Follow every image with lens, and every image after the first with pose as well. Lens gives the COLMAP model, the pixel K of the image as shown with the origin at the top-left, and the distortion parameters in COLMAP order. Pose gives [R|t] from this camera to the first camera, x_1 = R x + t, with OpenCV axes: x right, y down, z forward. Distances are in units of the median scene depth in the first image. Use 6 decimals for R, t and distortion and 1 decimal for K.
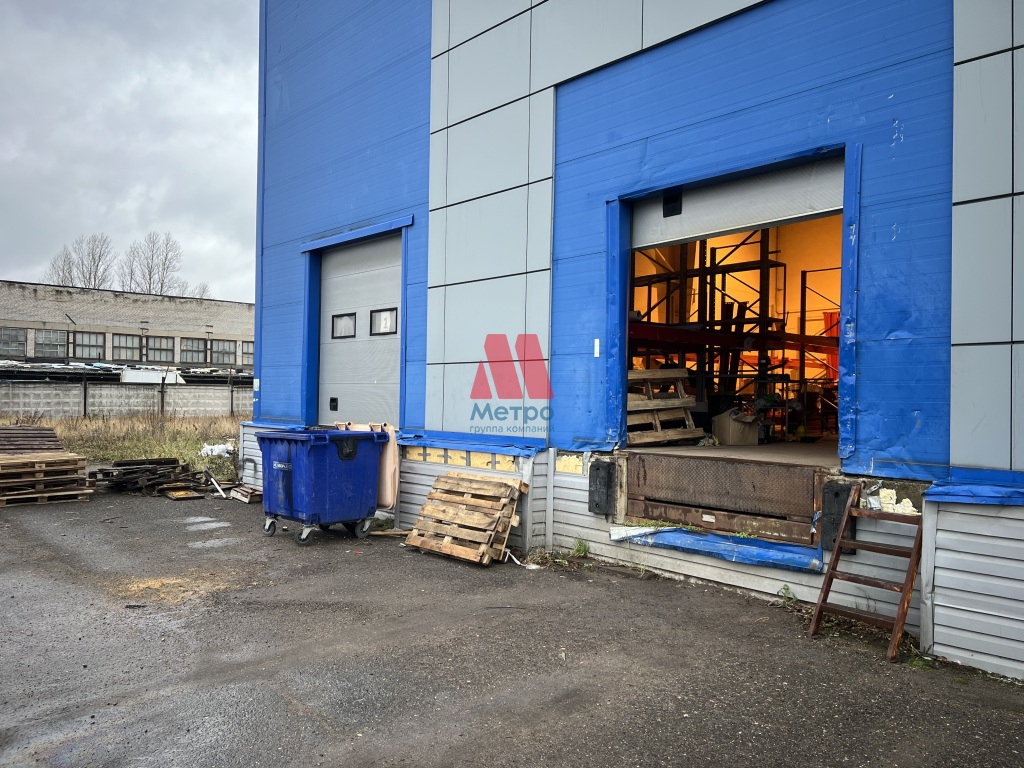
lens RADIAL K [[777.4, 0, 512.0], [0, 777.4, 384.0], [0, 0, 1]] dist [0.003342, 0.000485]
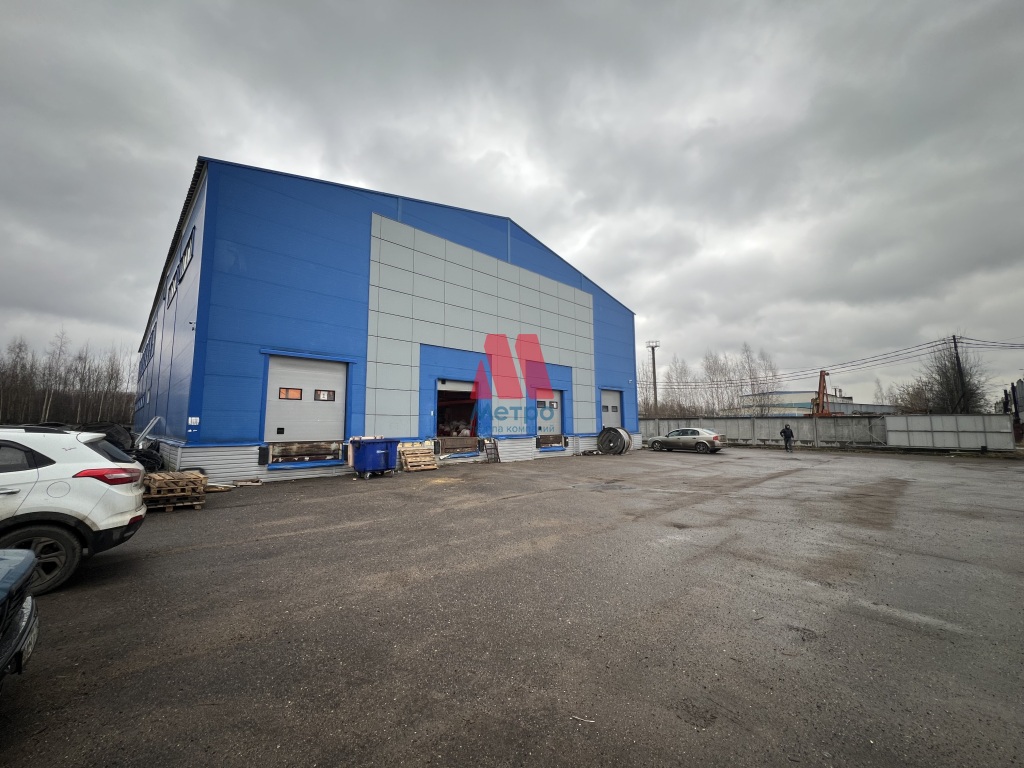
lens RADIAL K [[413.2, 0, 512.0], [0, 413.2, 384.0], [0, 0, 1]] dist [-0.002096, -0.000279]
pose [[-0.040461, 0.082423, 0.995776, -2.062589], [-0.019090, 0.996346, -0.083246, -0.028373], [-0.998999, -0.022377, -0.038739, 0.665475]]
